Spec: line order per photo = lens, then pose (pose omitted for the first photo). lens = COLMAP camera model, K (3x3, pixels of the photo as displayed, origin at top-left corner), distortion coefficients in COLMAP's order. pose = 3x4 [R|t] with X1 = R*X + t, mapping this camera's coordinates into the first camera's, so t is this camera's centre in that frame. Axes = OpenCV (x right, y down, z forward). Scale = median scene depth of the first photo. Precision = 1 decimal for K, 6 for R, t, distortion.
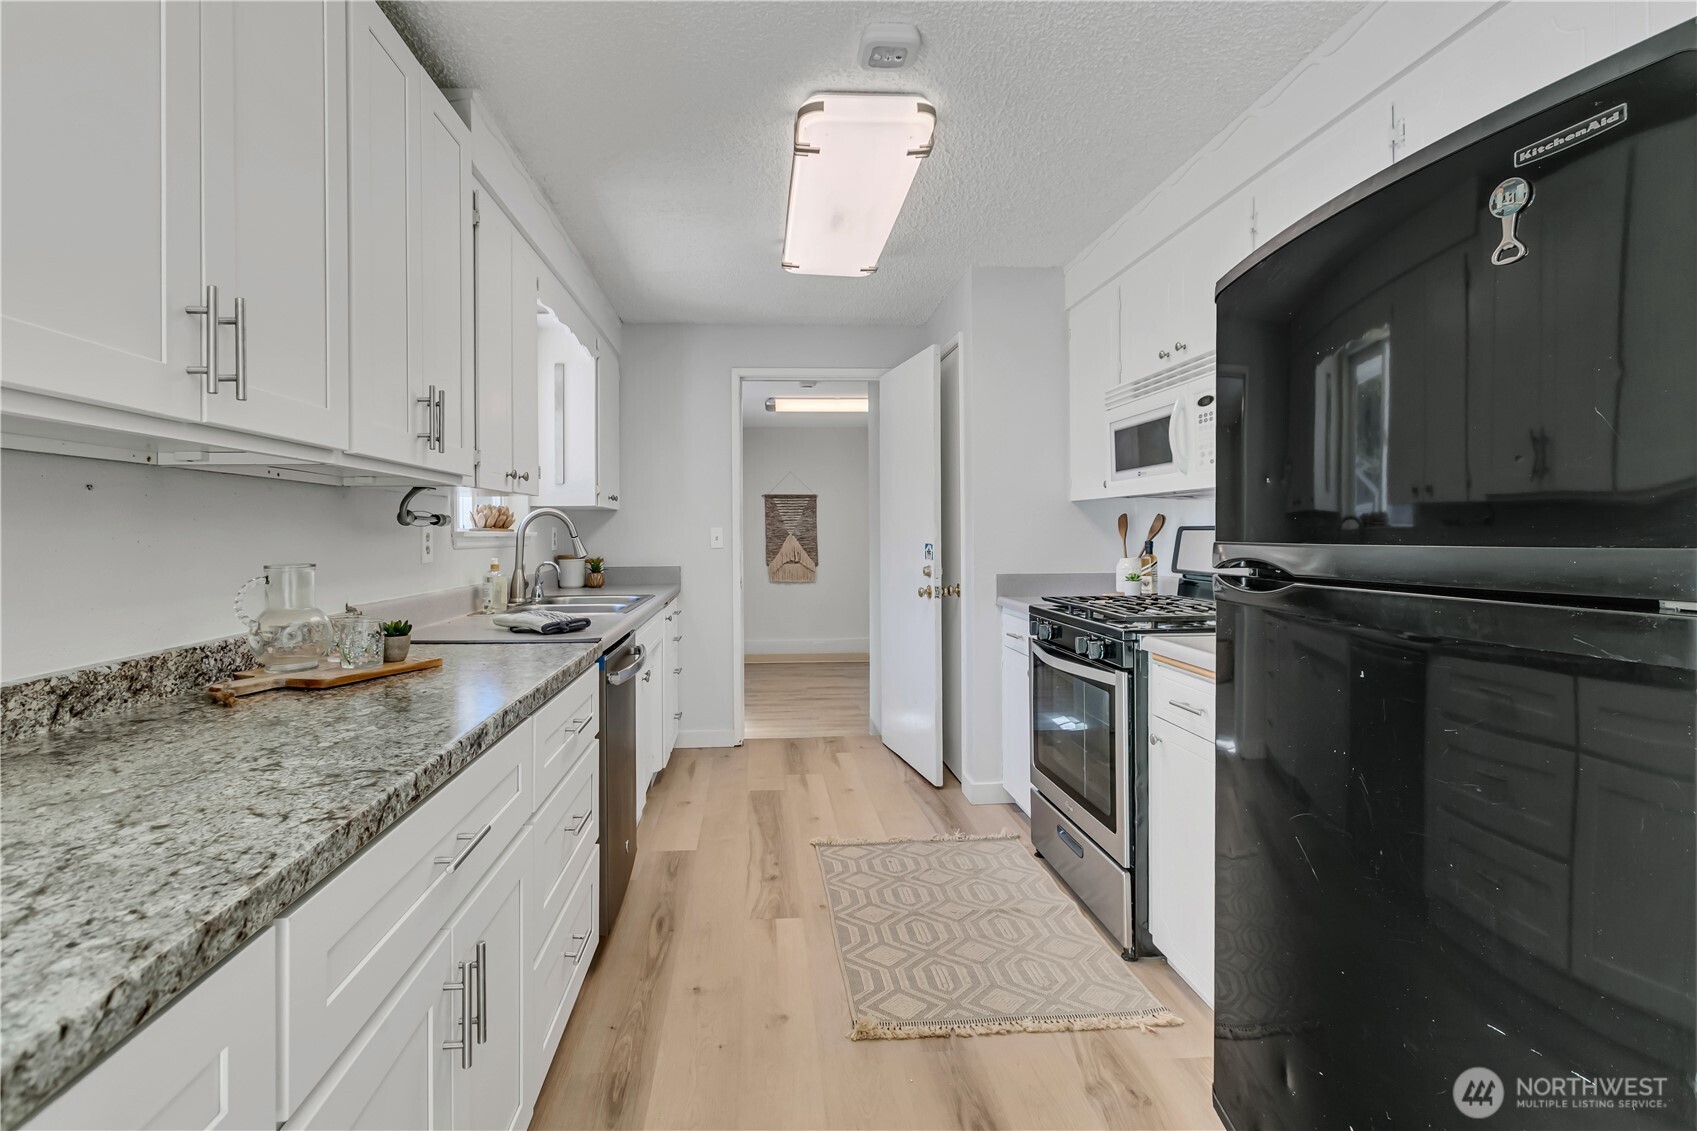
lens RADIAL K [[813.9, 0, 844.3], [0, 813.9, 533.0], [0, 0, 1]] dist [-0.000199, 0.000001]
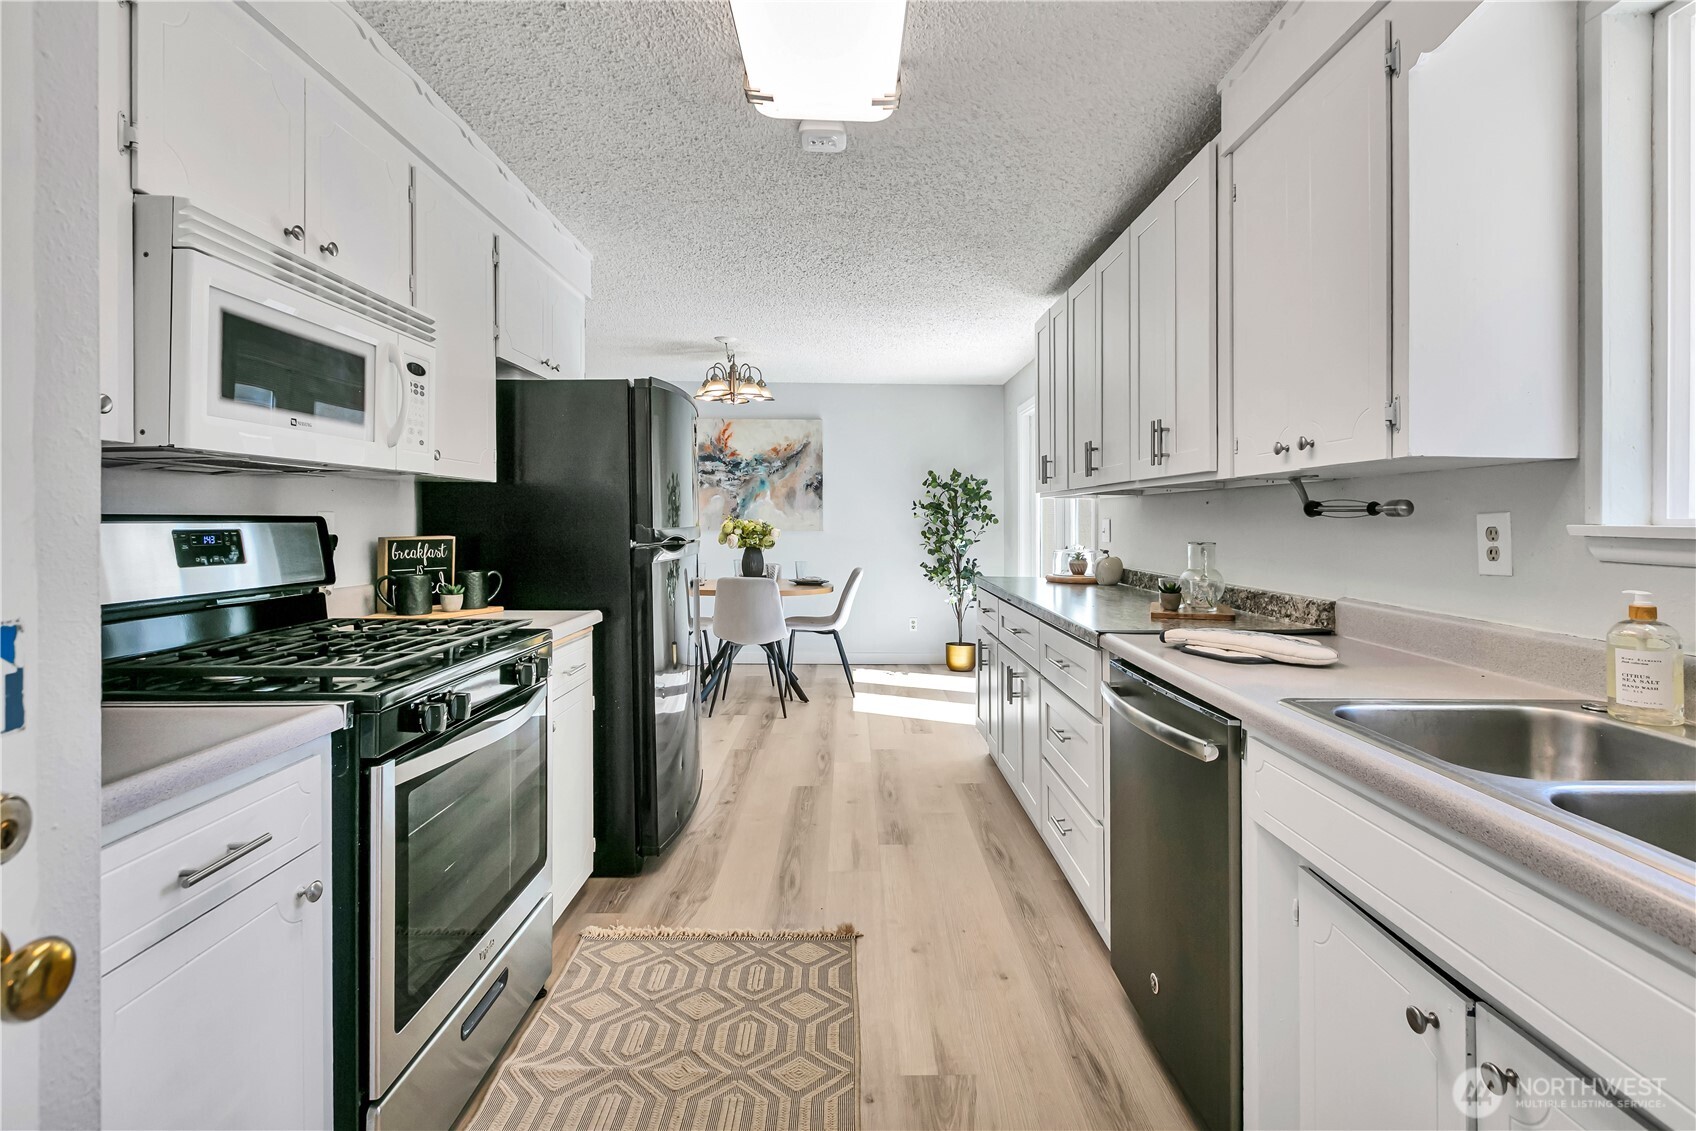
lens RADIAL K [[771.7, 0, 850.4], [0, 771.7, 523.6], [0, 0, 1]] dist [-0.008642, 0.000060]
pose [[-0.994321, 0.001320, 0.106416, -0.085547], [0.002100, 0.999972, 0.007214, -0.007563], [-0.106403, 0.007396, -0.994296, 1.775487]]
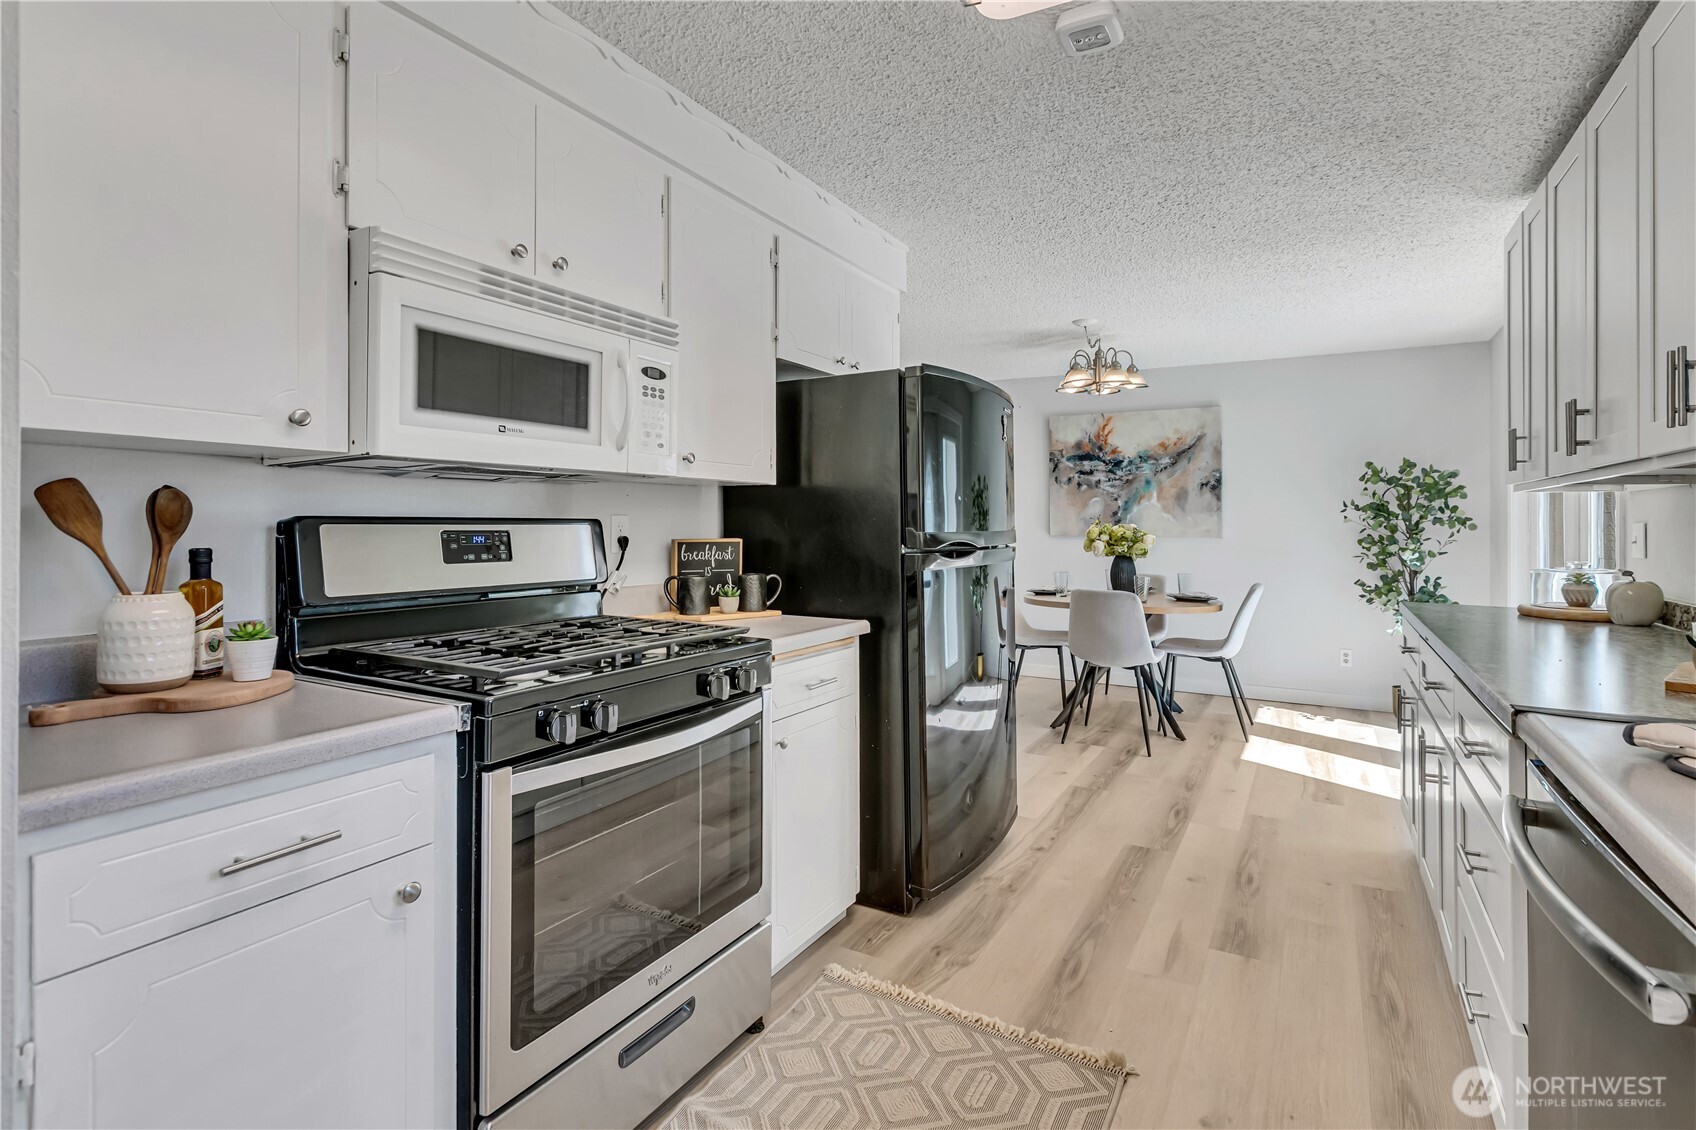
lens RADIAL K [[786.2, 0, 873.4], [0, 786.2, 527.2], [0, 0, 1]] dist [-0.003930, -0.000124]
pose [[-0.815136, -0.000336, 0.579269, -0.220689], [0.001890, 0.999993, 0.003241, -0.003496], [-0.579266, 0.003737, -0.815130, 1.565563]]
